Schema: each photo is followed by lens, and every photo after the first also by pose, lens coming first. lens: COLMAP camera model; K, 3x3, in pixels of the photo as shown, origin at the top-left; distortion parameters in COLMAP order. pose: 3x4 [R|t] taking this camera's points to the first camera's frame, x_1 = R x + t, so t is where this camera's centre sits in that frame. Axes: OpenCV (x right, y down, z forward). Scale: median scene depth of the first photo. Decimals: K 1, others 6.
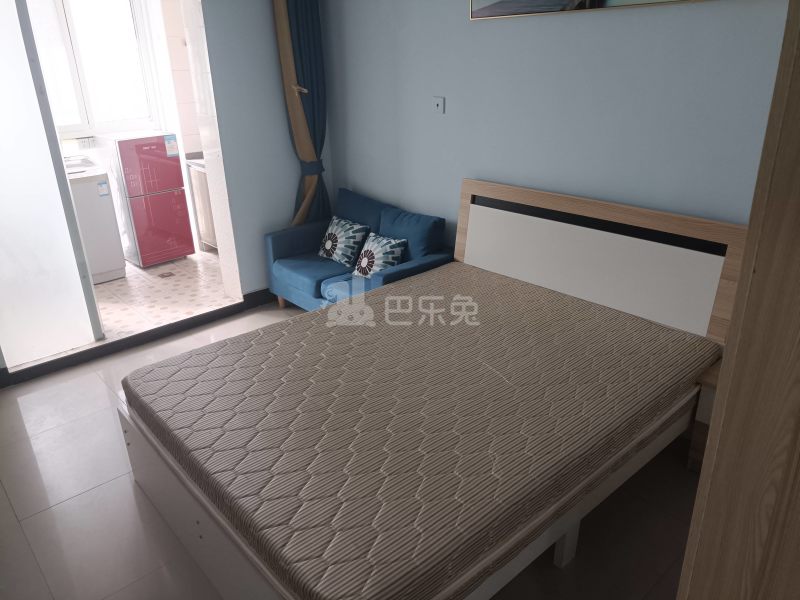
lens RADIAL K [[586.5, 0, 400.0], [0, 586.5, 300.0], [0, 0, 1]] dist [0.056473, -0.097632]
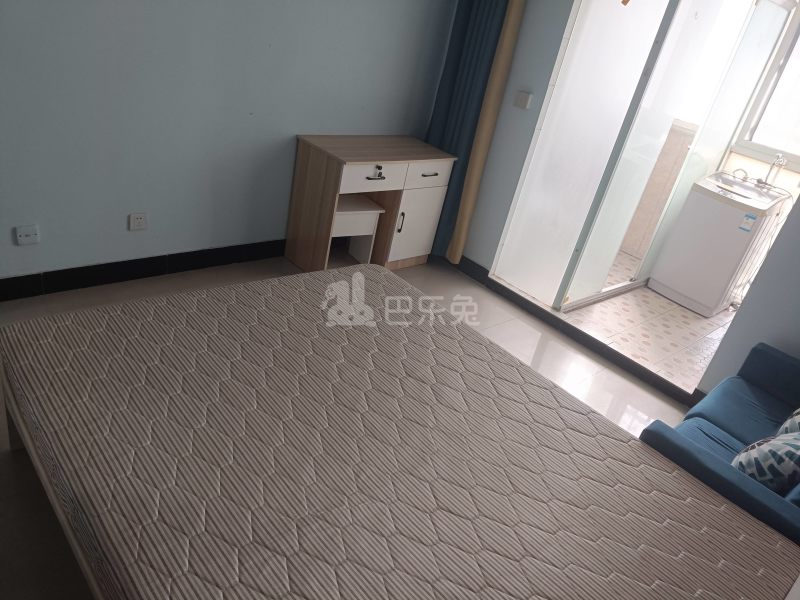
lens RADIAL K [[586.5, 0, 400.0], [0, 586.5, 300.0], [0, 0, 1]] dist [0.056473, -0.097632]
pose [[0.003000, 0.489577, -0.871955, 0.387691], [-0.561437, 0.722386, 0.403667, -0.209579], [0.827514, 0.488336, 0.277034, 0.481158]]
